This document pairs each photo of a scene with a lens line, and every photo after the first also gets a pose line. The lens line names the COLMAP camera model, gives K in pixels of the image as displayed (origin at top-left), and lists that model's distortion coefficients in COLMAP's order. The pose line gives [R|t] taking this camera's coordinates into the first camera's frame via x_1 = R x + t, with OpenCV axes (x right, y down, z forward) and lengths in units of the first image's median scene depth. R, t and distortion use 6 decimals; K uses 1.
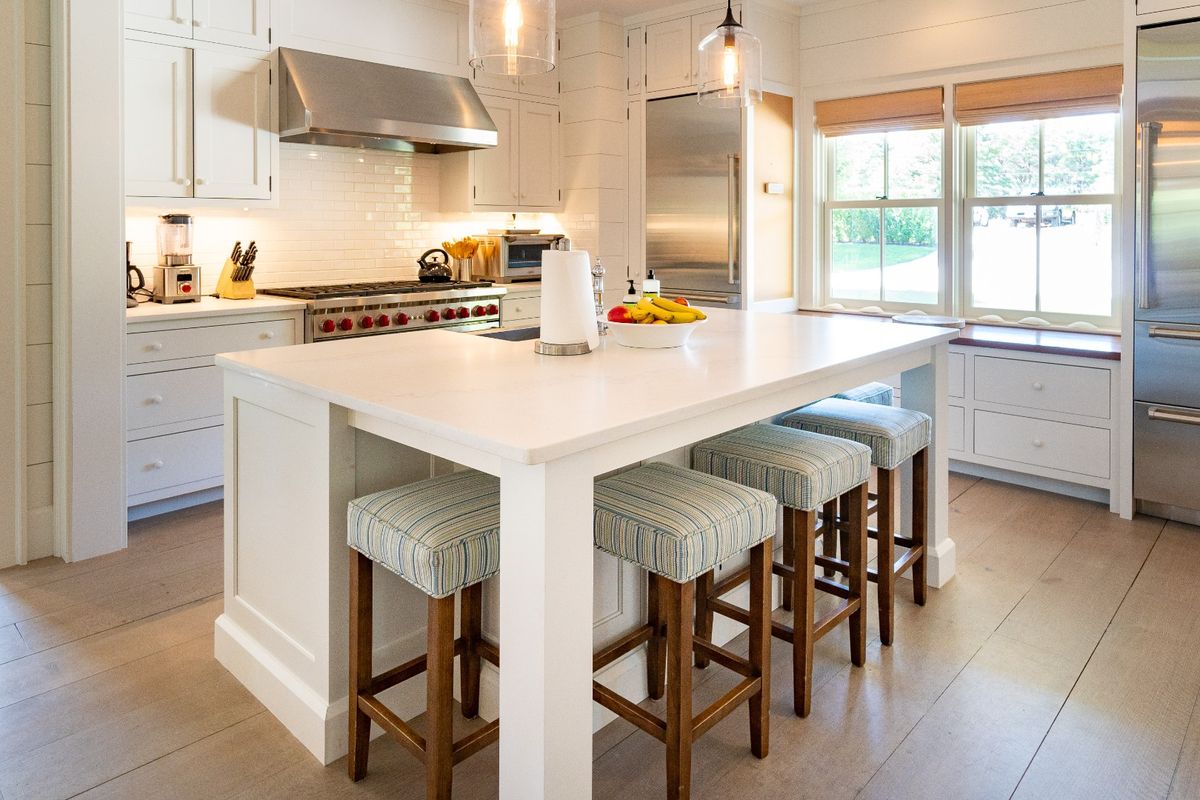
lens RADIAL K [[760.6, 0, 600.0], [0, 760.6, 400.0], [0, 0, 1]] dist [-0.004415, 0.000054]
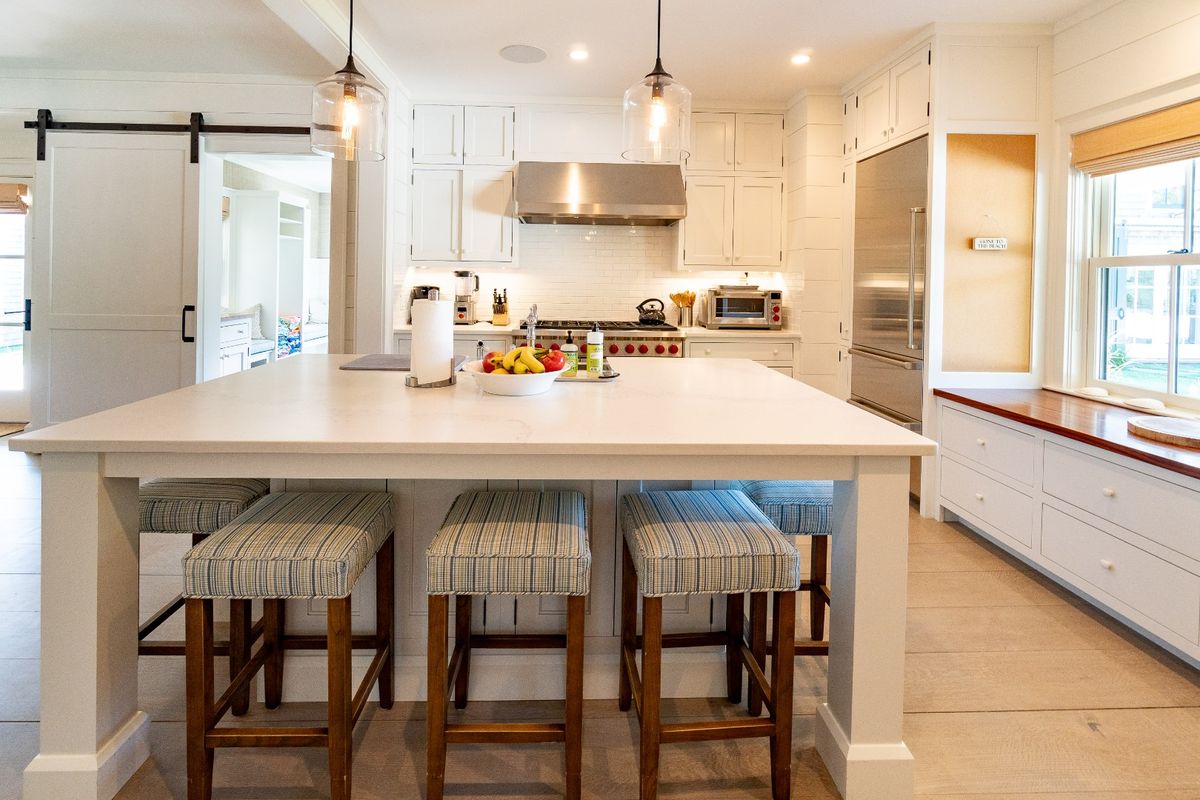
lens RADIAL K [[533.0, 0, 595.3], [0, 533.0, 372.9], [0, 0, 1]] dist [-0.000905, -0.000513]
pose [[0.715916, 0.132727, -0.685454, 0.352299], [-0.170418, 0.985289, 0.012794, -0.068884], [0.677069, 0.107654, 0.728003, 0.285897]]
